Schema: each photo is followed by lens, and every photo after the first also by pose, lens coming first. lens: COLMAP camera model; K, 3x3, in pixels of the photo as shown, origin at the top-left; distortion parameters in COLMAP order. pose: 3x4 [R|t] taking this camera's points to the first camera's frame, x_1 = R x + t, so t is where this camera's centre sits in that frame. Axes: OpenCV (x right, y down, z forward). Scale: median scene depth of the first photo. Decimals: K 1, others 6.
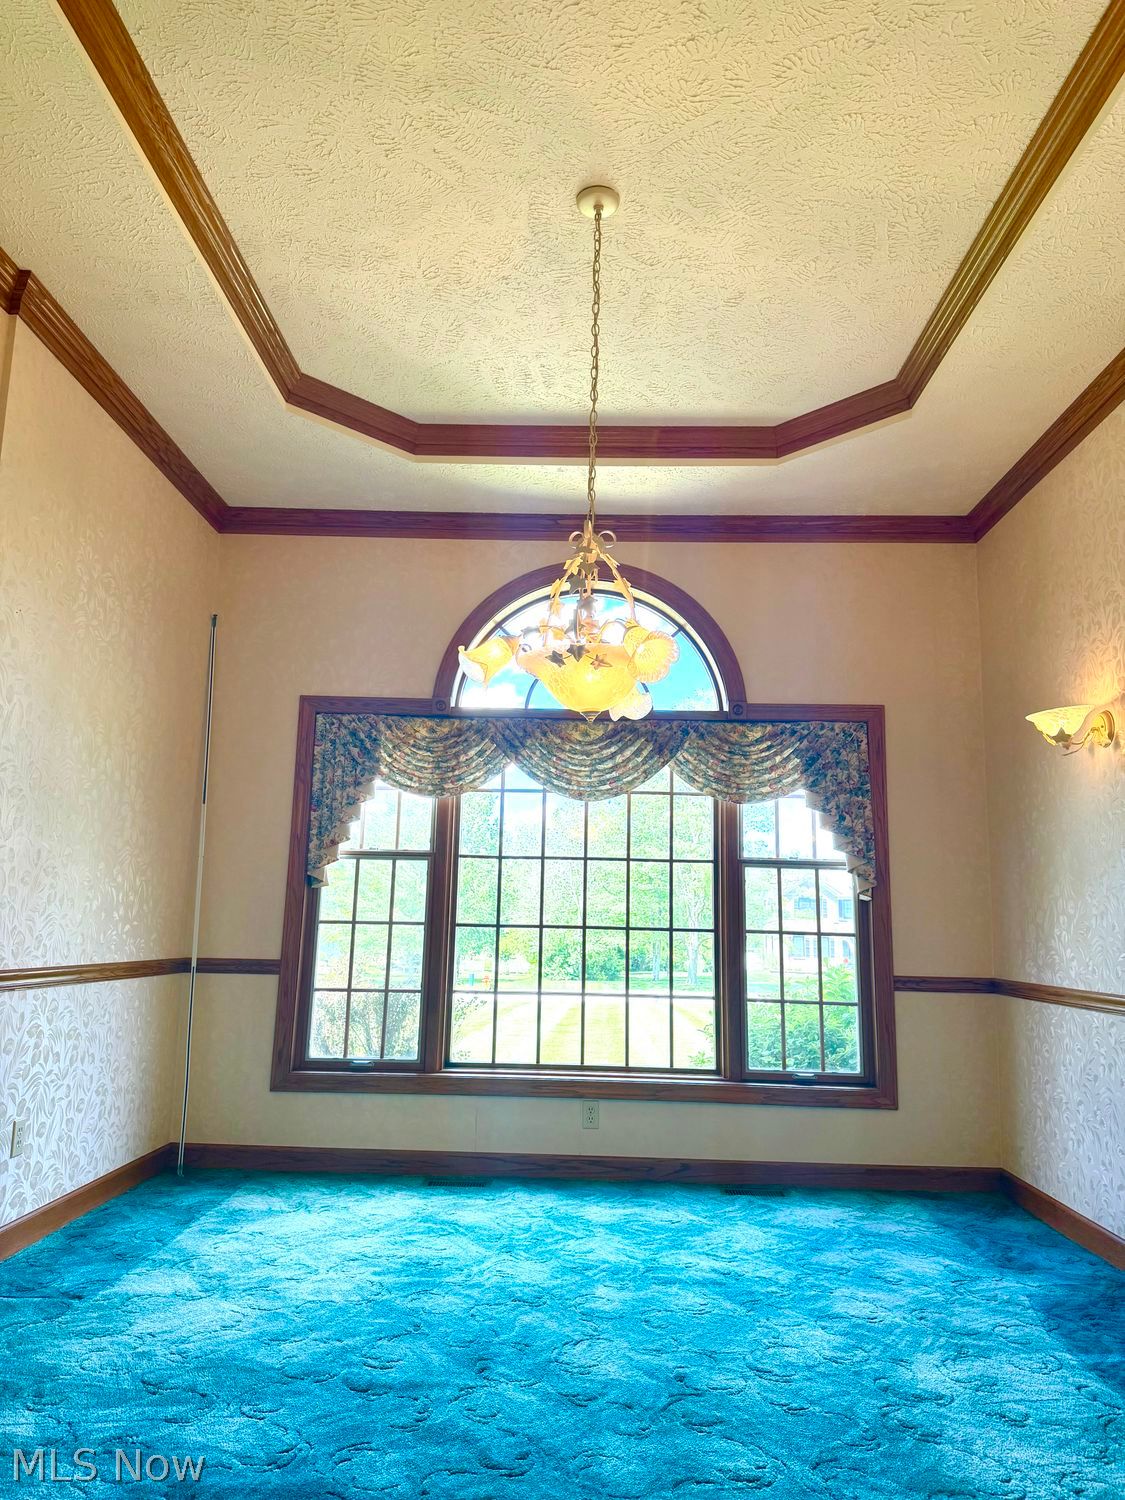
lens RADIAL K [[1027.4, 0, 562.5], [0, 1027.4, 750.0], [0, 0, 1]] dist [0.016176, -0.005917]
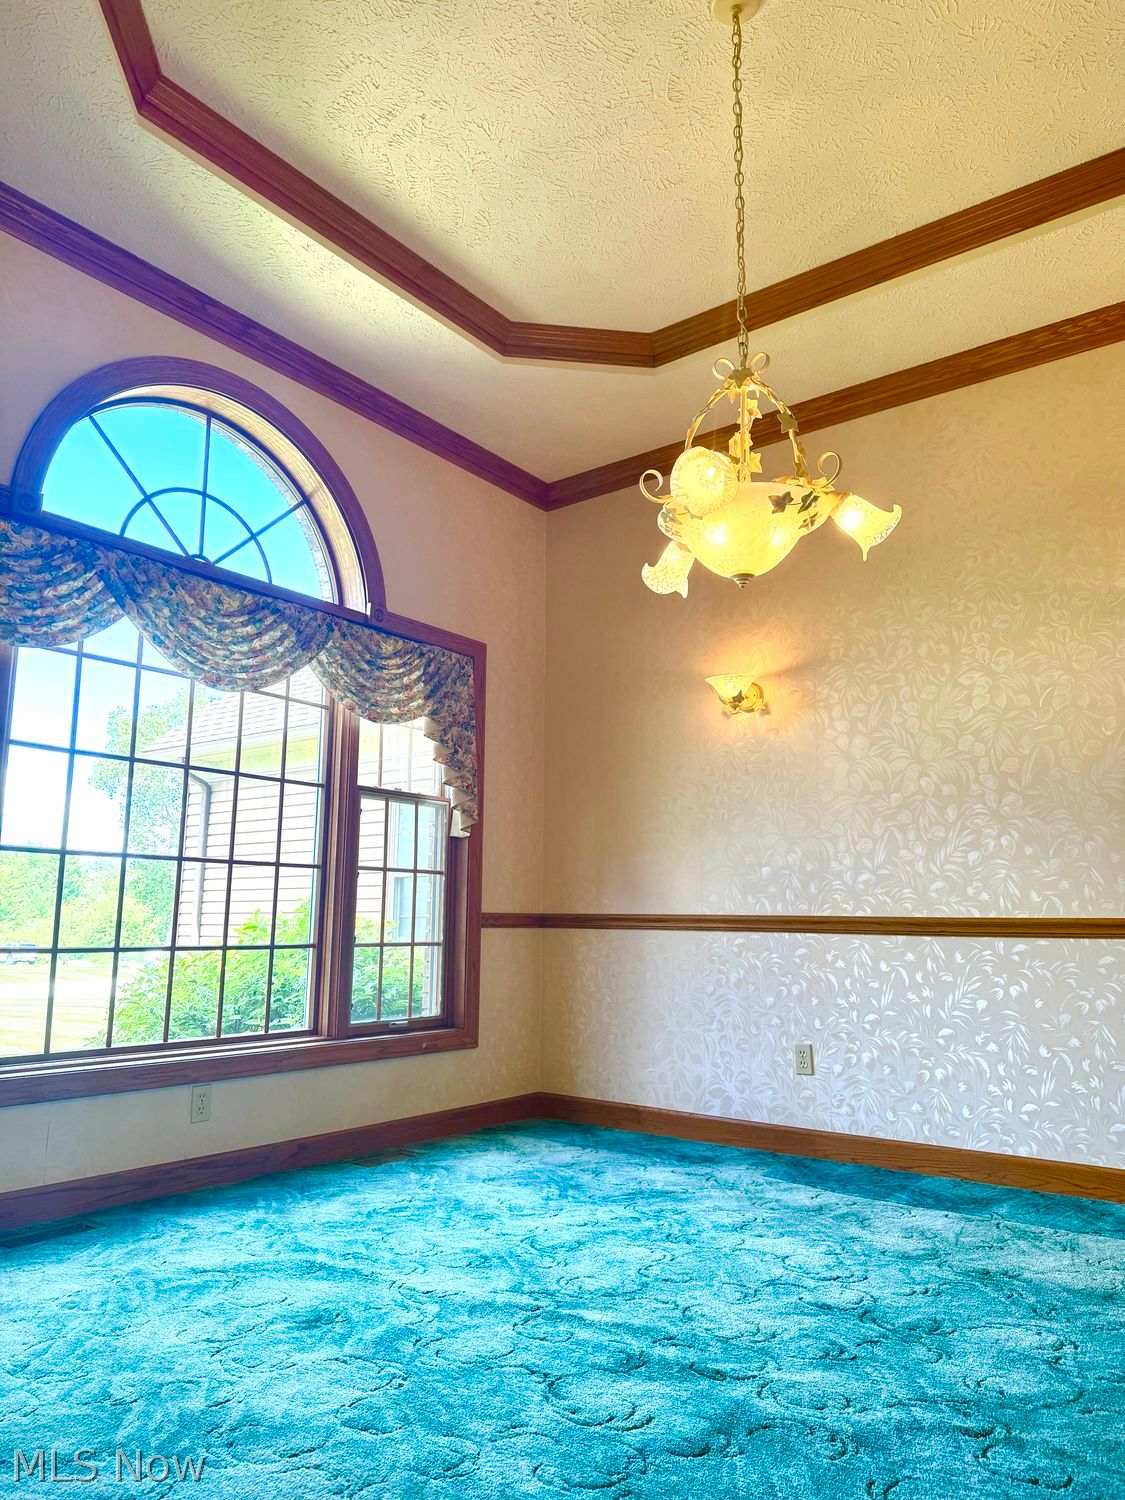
lens RADIAL K [[1043.8, 0, 562.5], [0, 1043.8, 750.0], [0, 0, 1]] dist [0.010851, -0.002140]
pose [[0.588551, 0.119684, 0.799552, -0.453865], [-0.145414, 0.988524, -0.040932, 0.091631], [-0.795275, -0.092175, 0.599200, 0.346800]]
